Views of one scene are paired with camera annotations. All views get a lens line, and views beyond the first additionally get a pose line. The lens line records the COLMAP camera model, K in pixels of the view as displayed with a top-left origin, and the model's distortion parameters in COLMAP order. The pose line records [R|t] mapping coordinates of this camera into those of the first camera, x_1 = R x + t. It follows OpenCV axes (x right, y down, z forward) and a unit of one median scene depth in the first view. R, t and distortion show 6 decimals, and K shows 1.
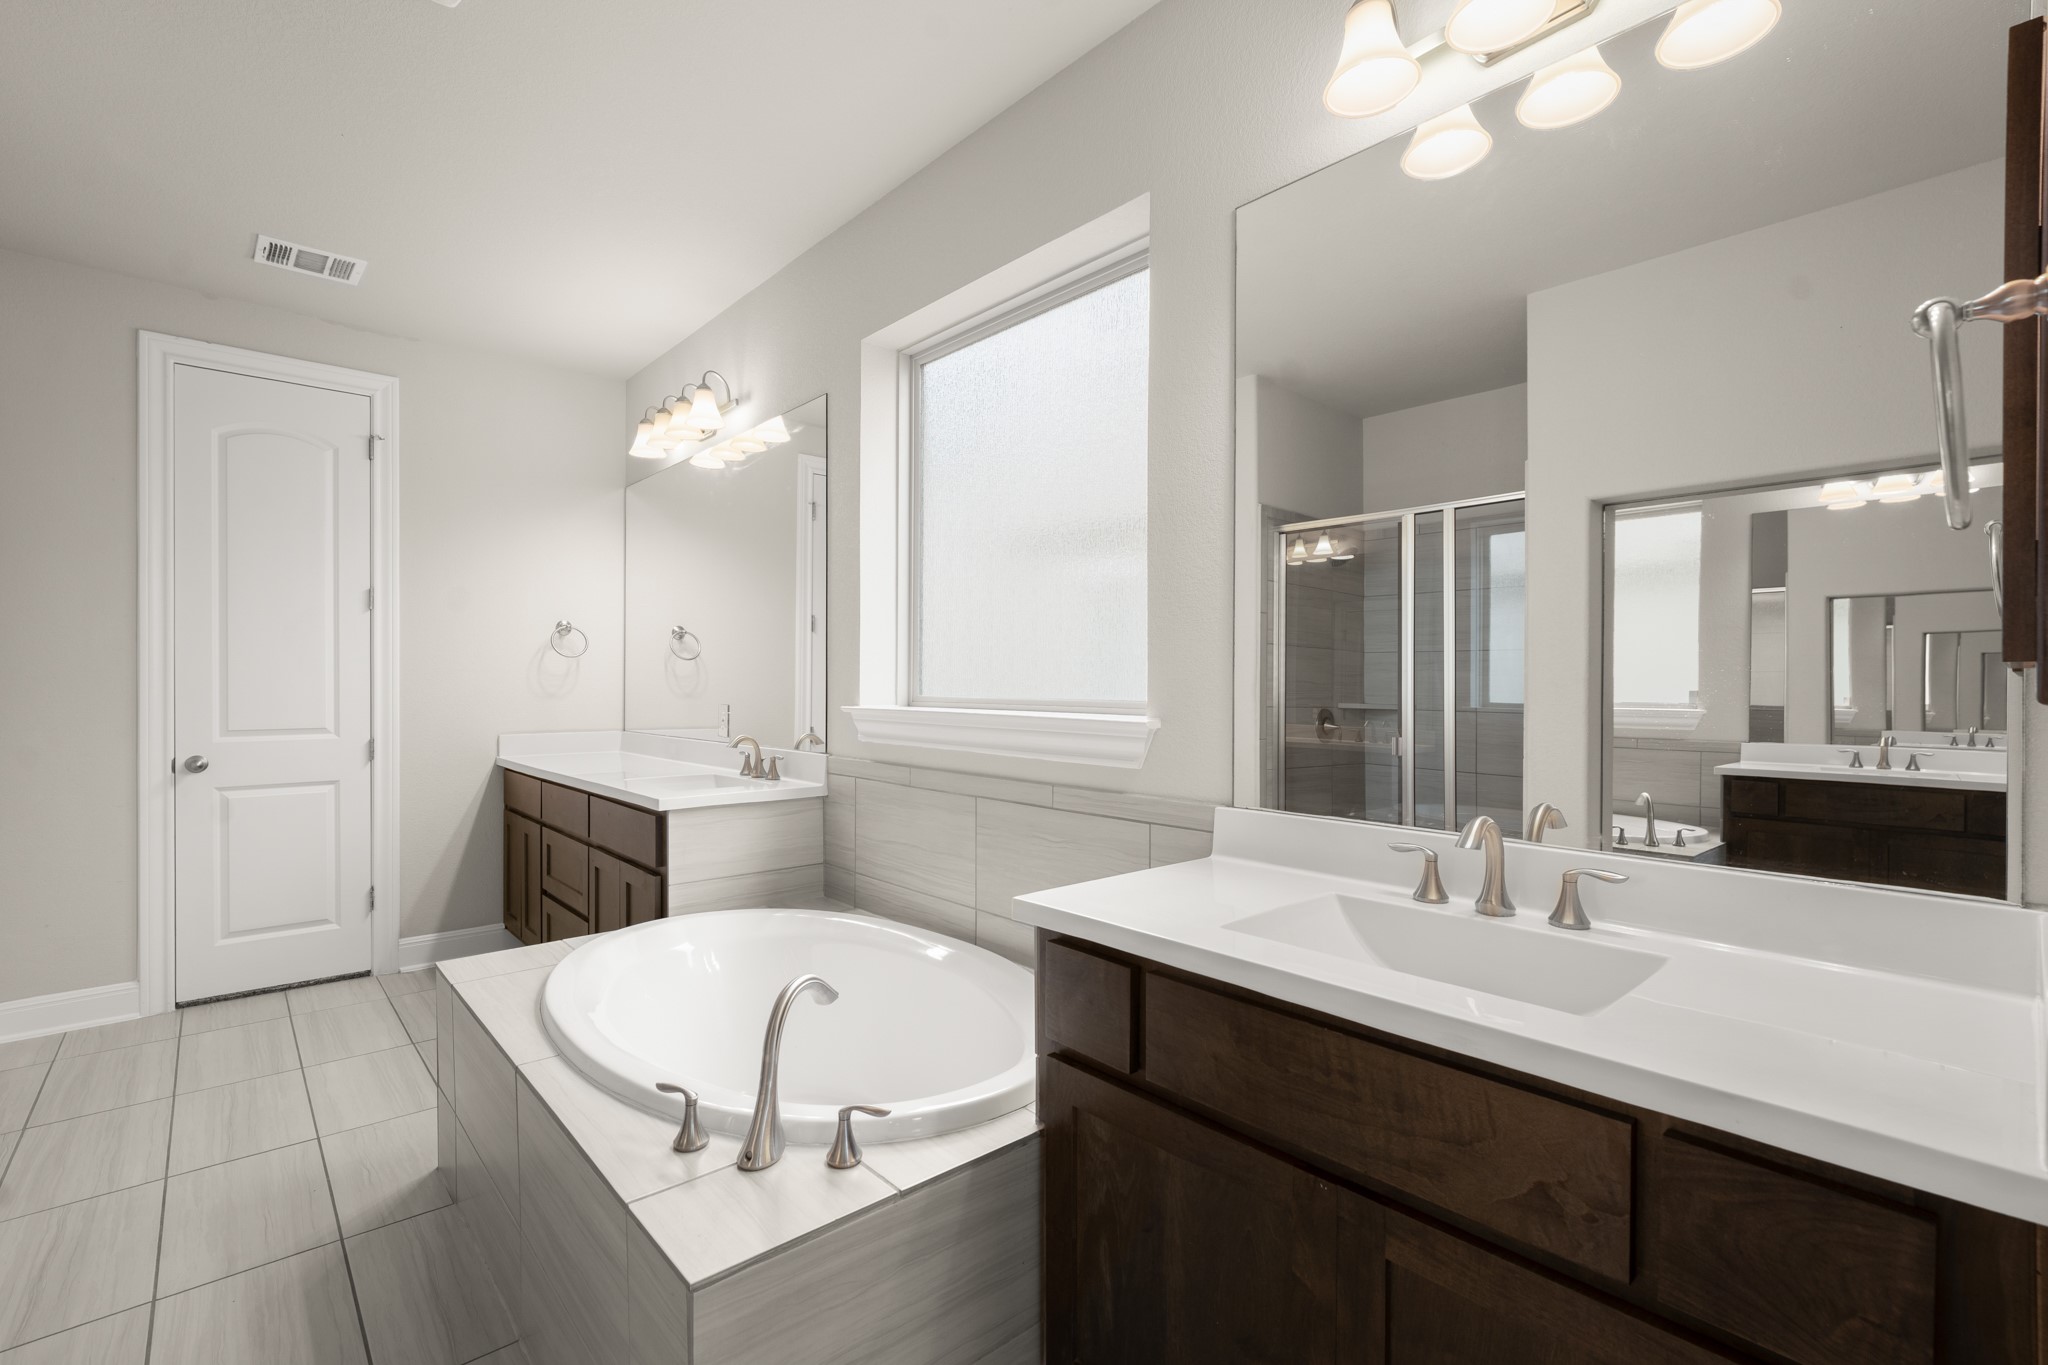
lens RADIAL K [[903.7, 0, 1024.0], [0, 903.7, 682.5], [0, 0, 1]] dist [-0.000107, -0.000036]
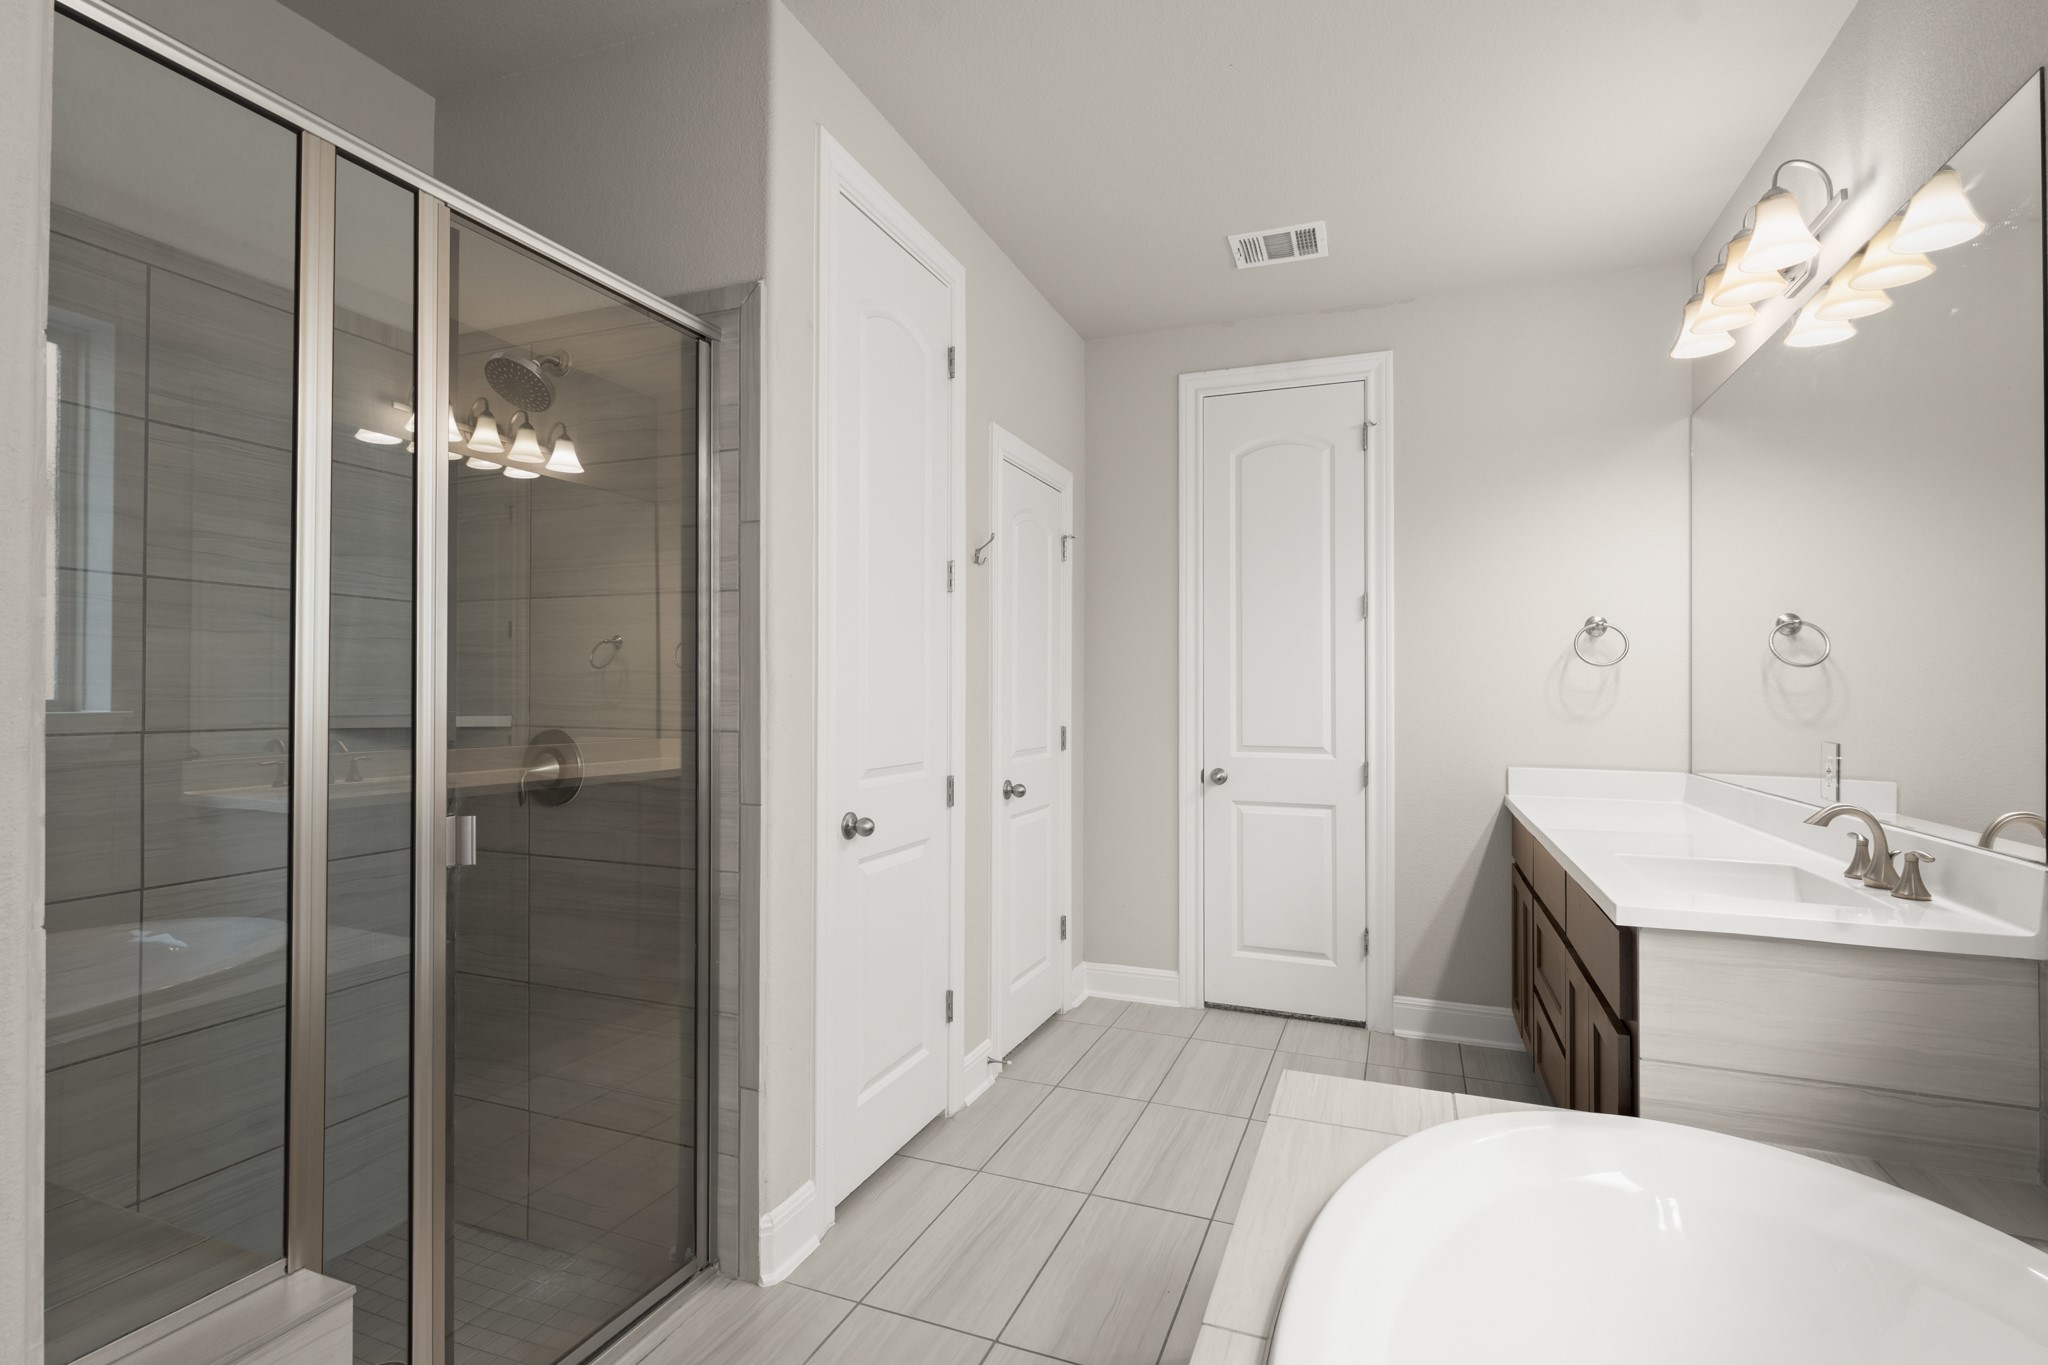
lens RADIAL K [[976.4, 0, 1024.0], [0, 976.4, 682.5], [0, 0, 1]] dist [0.001459, 0.000356]
pose [[0.442489, -0.007843, -0.896739, -0.006412], [-0.008544, 0.999879, -0.012961, -0.001169], [0.896733, 0.013397, 0.442369, 0.288103]]
